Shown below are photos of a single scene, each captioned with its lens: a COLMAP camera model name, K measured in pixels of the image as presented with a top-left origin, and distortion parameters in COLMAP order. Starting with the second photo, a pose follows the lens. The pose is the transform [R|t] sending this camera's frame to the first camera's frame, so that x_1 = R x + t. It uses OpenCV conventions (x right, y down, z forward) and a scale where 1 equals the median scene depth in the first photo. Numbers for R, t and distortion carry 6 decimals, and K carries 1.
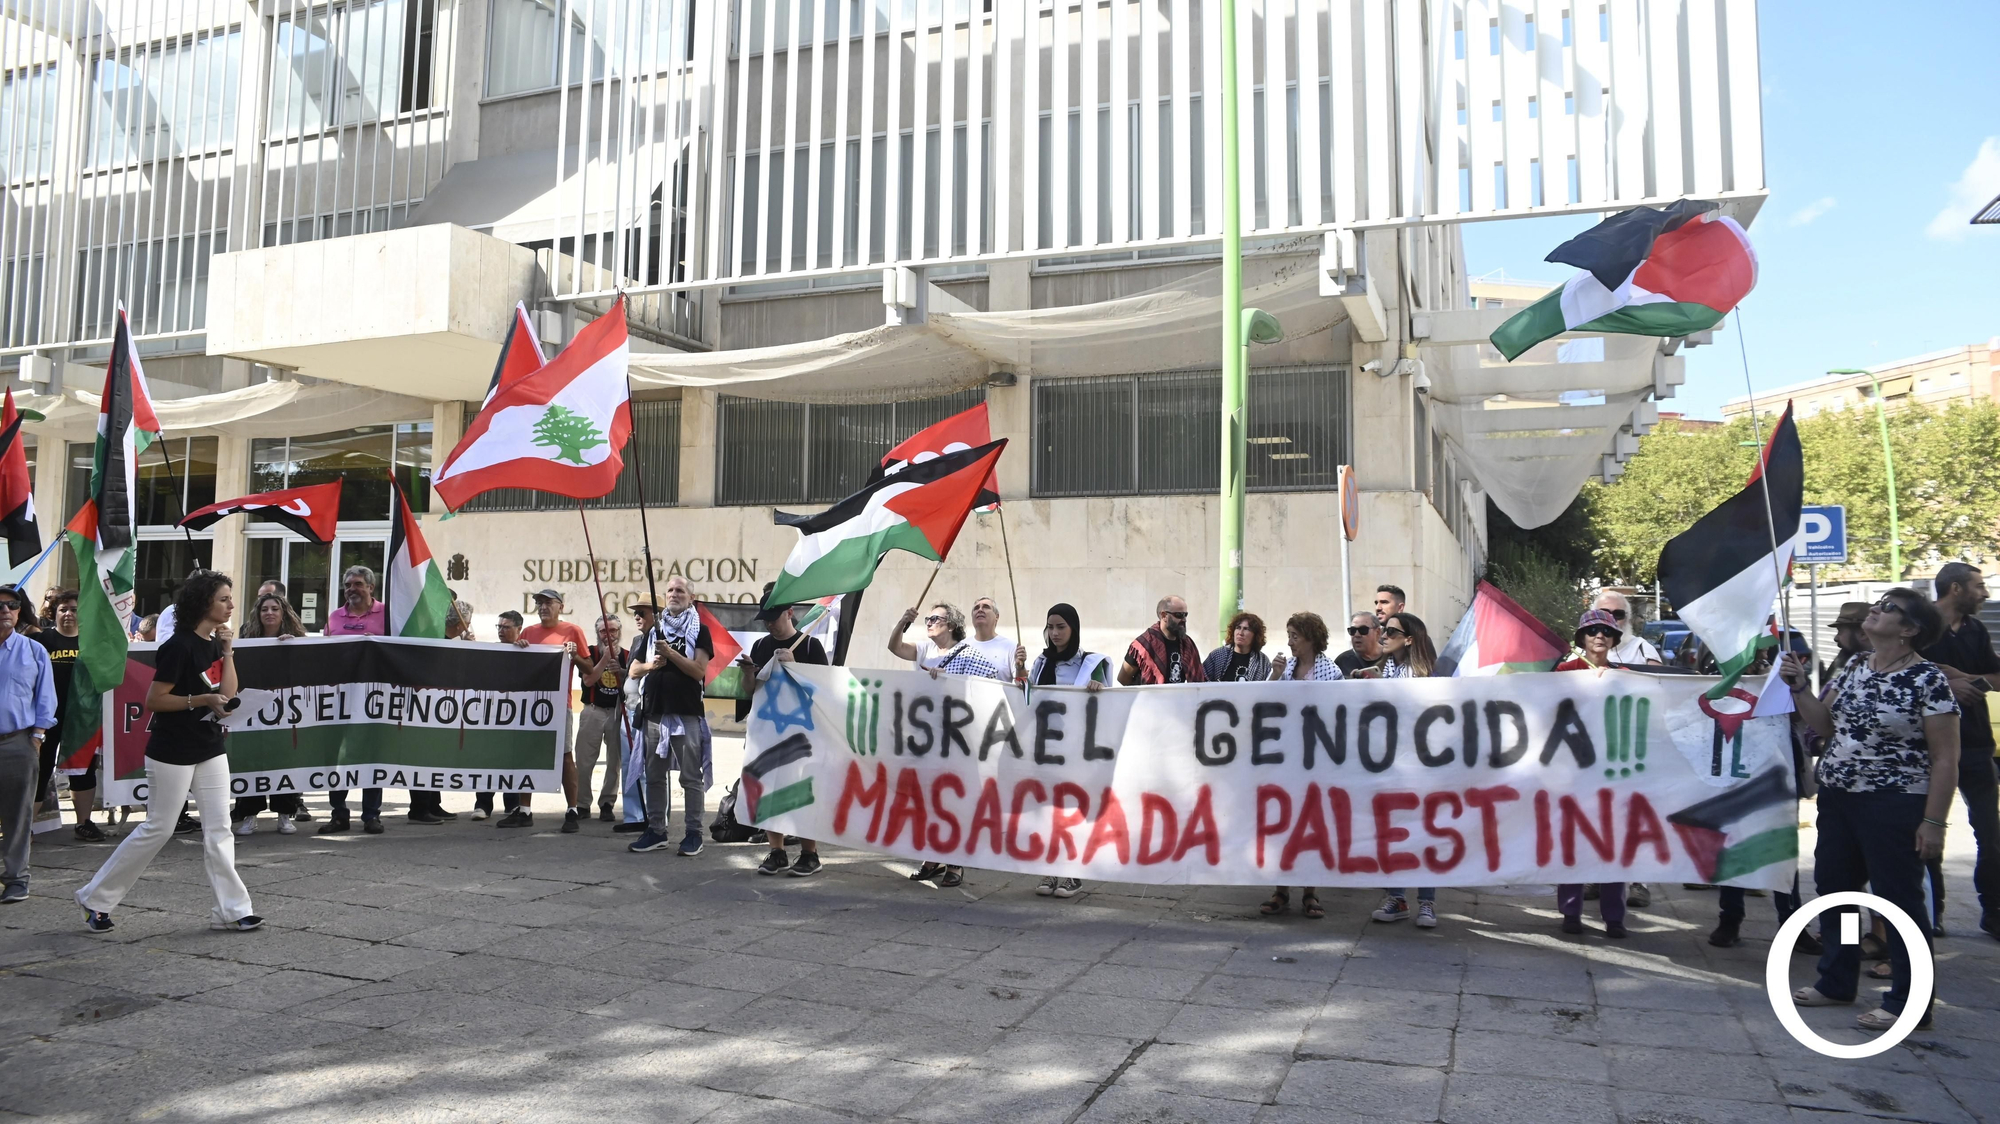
lens RADIAL K [[1452.7, 0, 1007.0], [0, 1452.7, 524.1], [0, 0, 1]] dist [-0.087287, 0.081456]
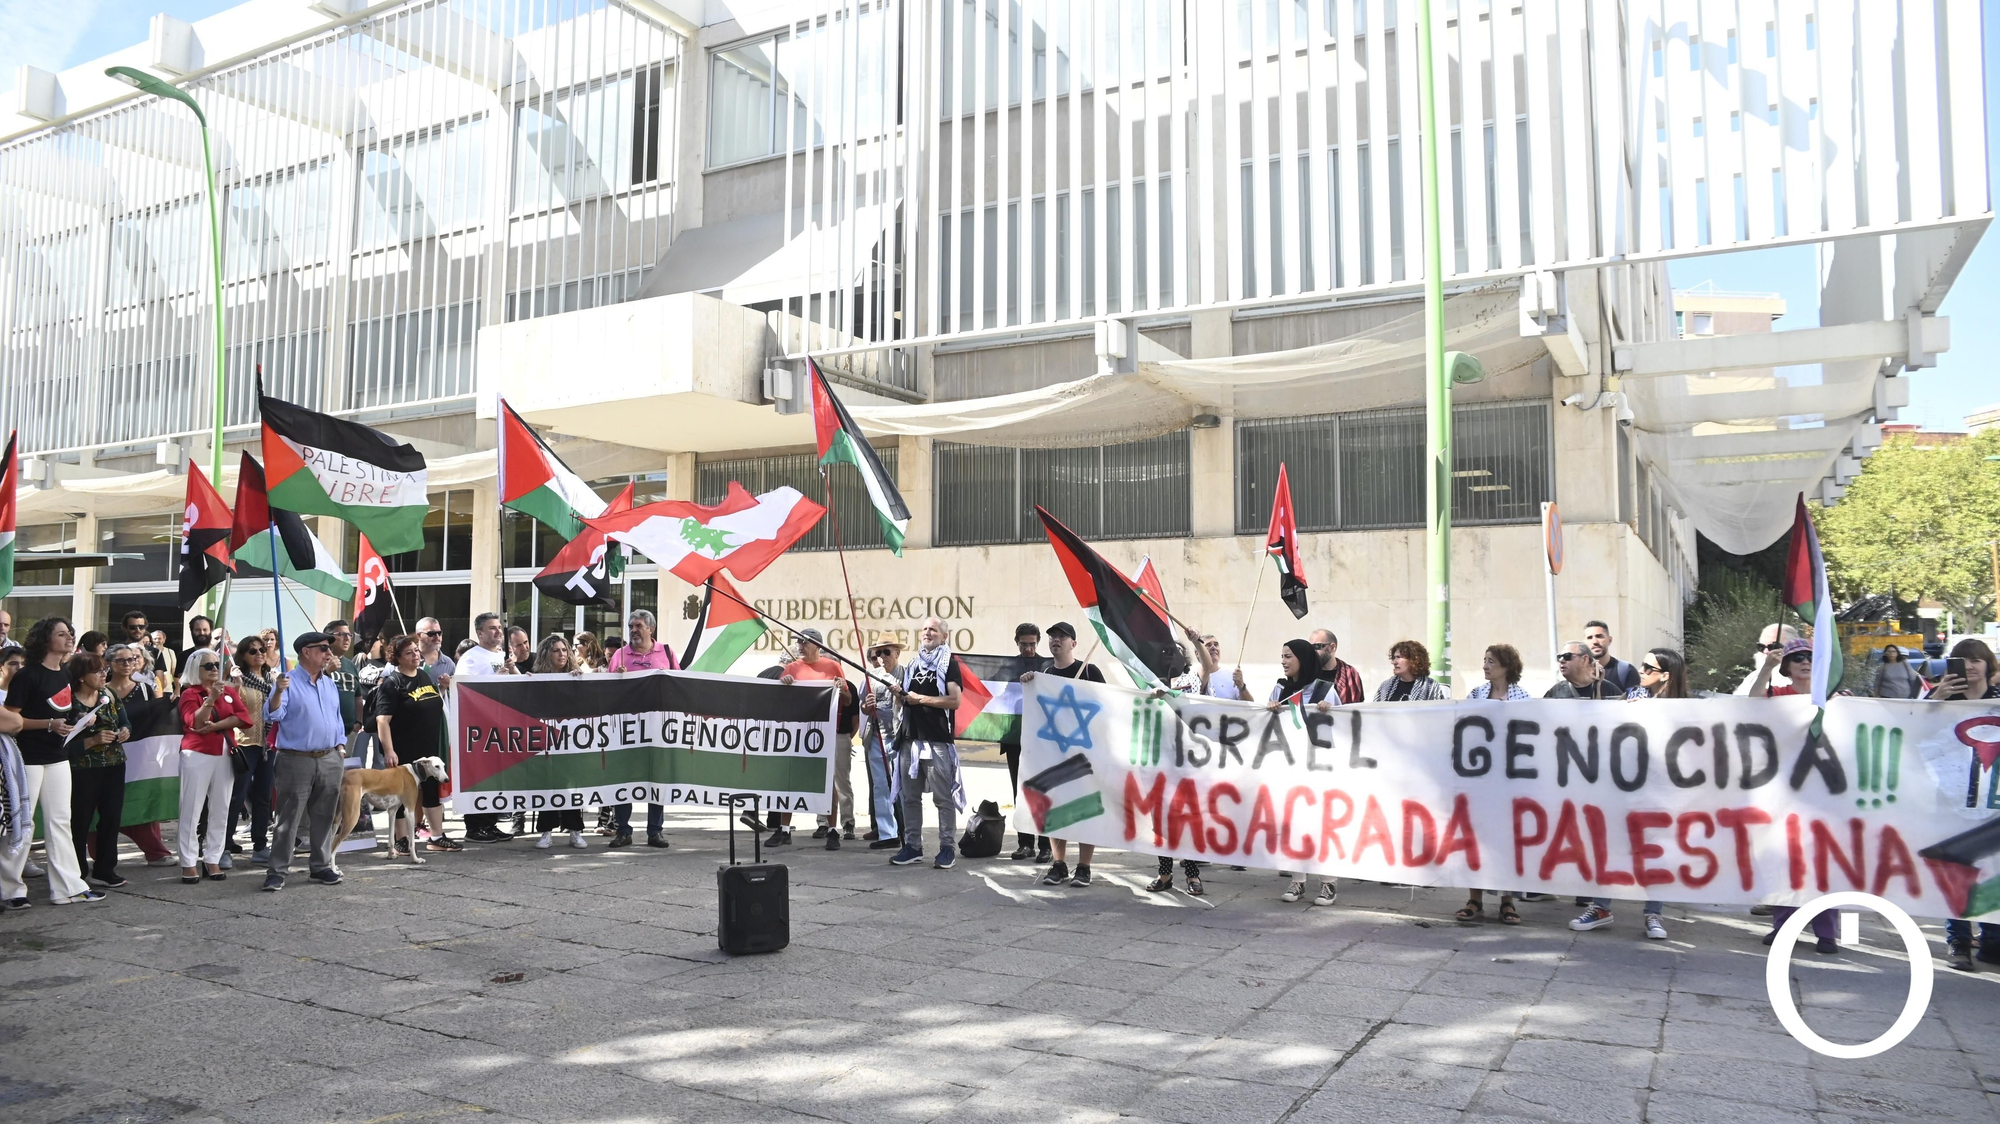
lens RADIAL K [[1452.7, 0, 982.4], [0, 1452.7, 572.4], [0, 0, 1]] dist [-0.087287, 0.081456]
pose [[0.989828, -0.013864, -0.141591, -0.017553], [0.015444, 0.999830, 0.010066, -0.004634], [0.141427, -0.012150, 0.989874, -0.057810]]
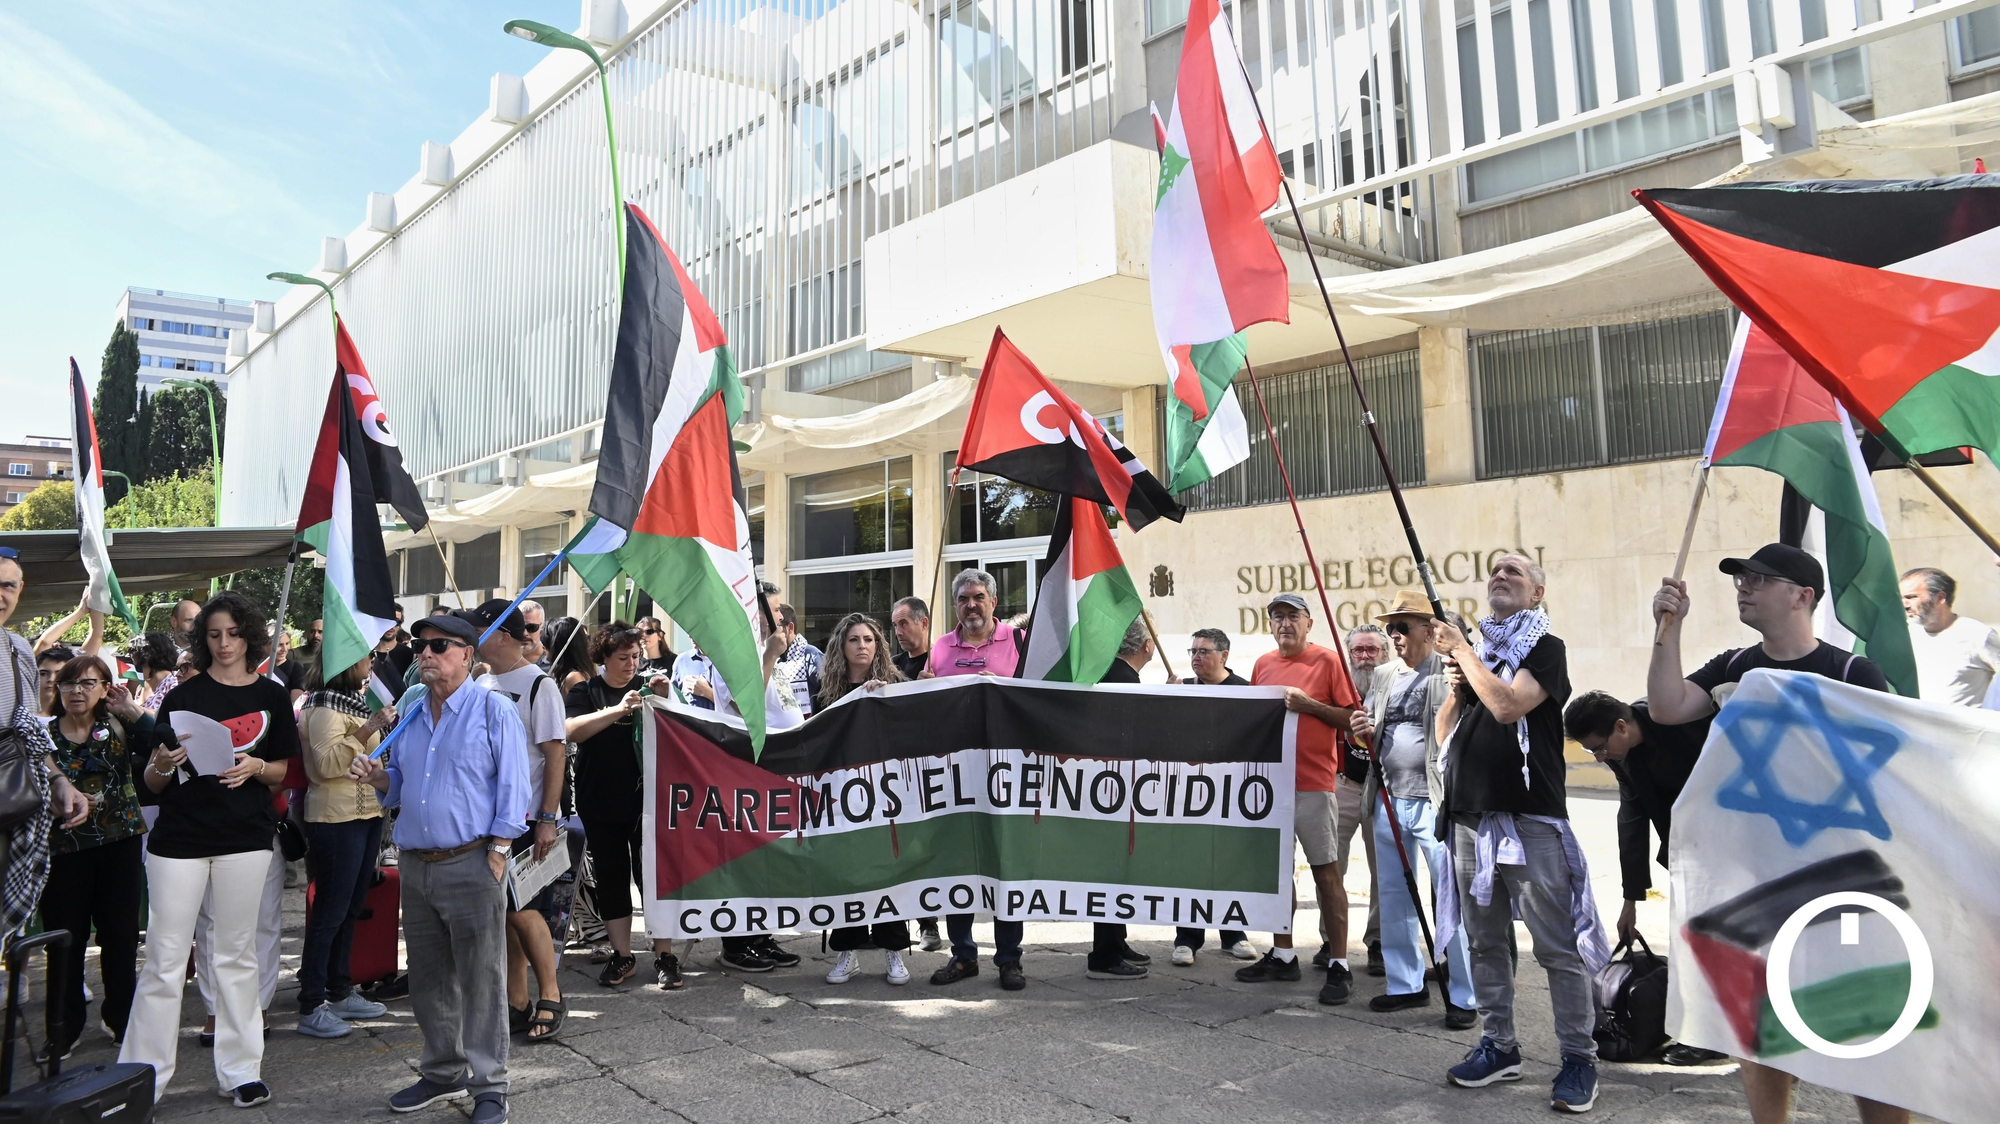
lens RADIAL K [[1452.7, 0, 973.3], [0, 1452.7, 468.6], [0, 0, 1]] dist [-0.087287, 0.081456]
pose [[0.872395, -0.085168, -0.481325, -0.079826], [0.061196, 0.995986, -0.065317, 0.016309], [0.484956, 0.027527, 0.874105, 0.252218]]
